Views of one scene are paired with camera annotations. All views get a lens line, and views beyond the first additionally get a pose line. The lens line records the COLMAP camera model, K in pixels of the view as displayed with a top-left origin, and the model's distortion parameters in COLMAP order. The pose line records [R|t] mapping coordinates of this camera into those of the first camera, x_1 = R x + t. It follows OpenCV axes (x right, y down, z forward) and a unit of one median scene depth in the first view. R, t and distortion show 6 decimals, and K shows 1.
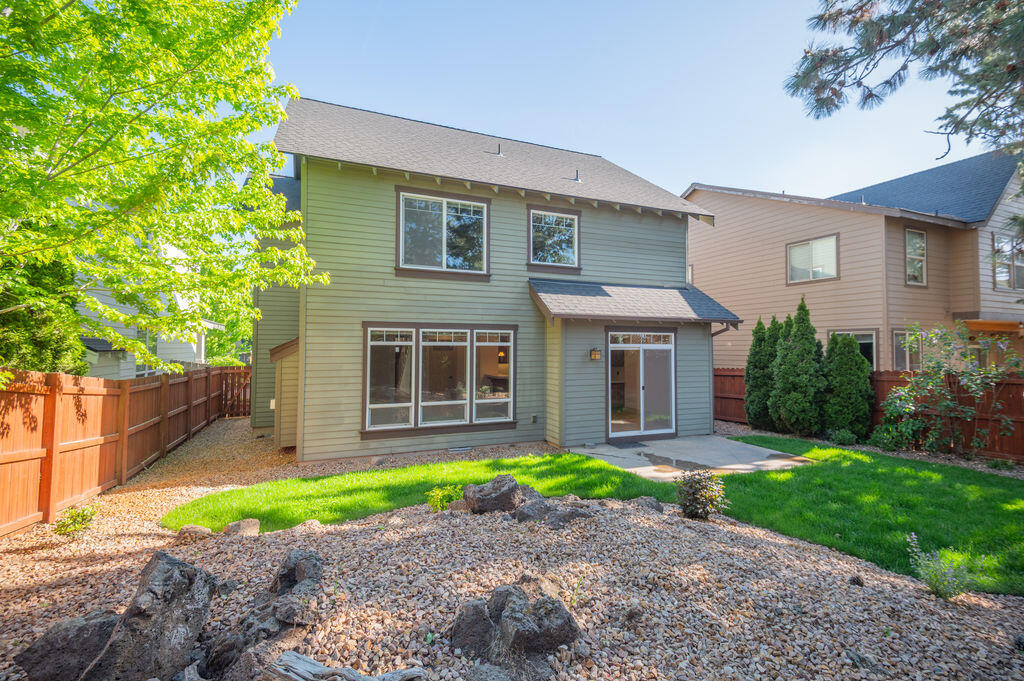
lens RADIAL K [[463.8, 0, 514.3], [0, 463.8, 335.4], [0, 0, 1]] dist [0.002850, -0.000549]
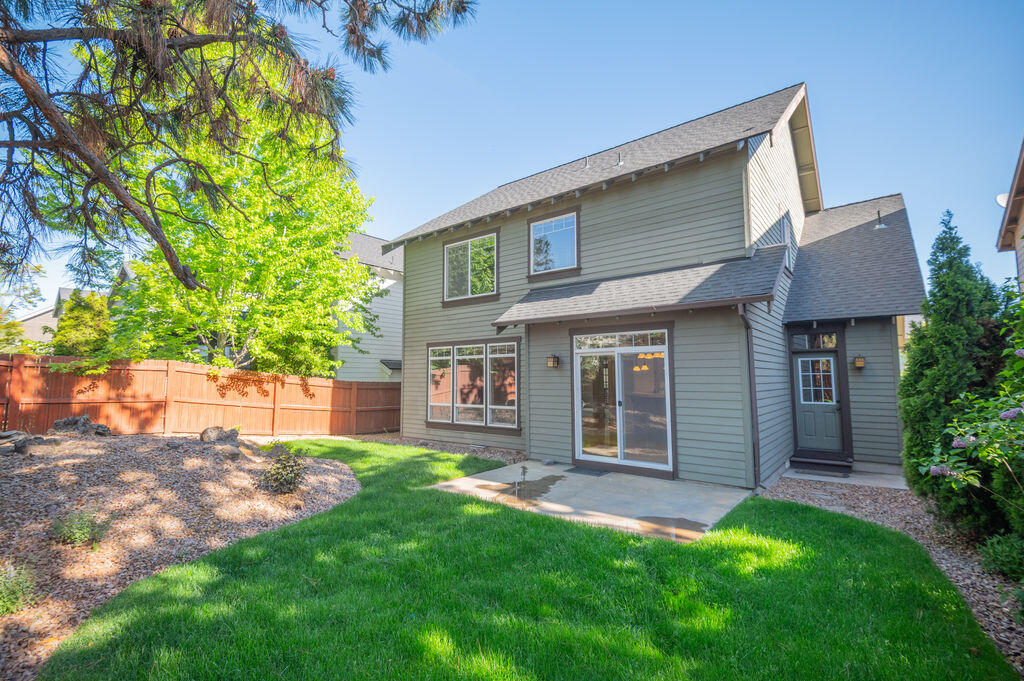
lens RADIAL K [[461.4, 0, 516.3], [0, 461.4, 334.8], [0, 0, 1]] dist [0.042331, -0.019838]
pose [[0.466356, -0.083685, -0.880630, 0.946067], [0.029459, 0.996432, -0.079088, 0.057527], [0.884106, 0.010941, 0.467158, 0.519549]]
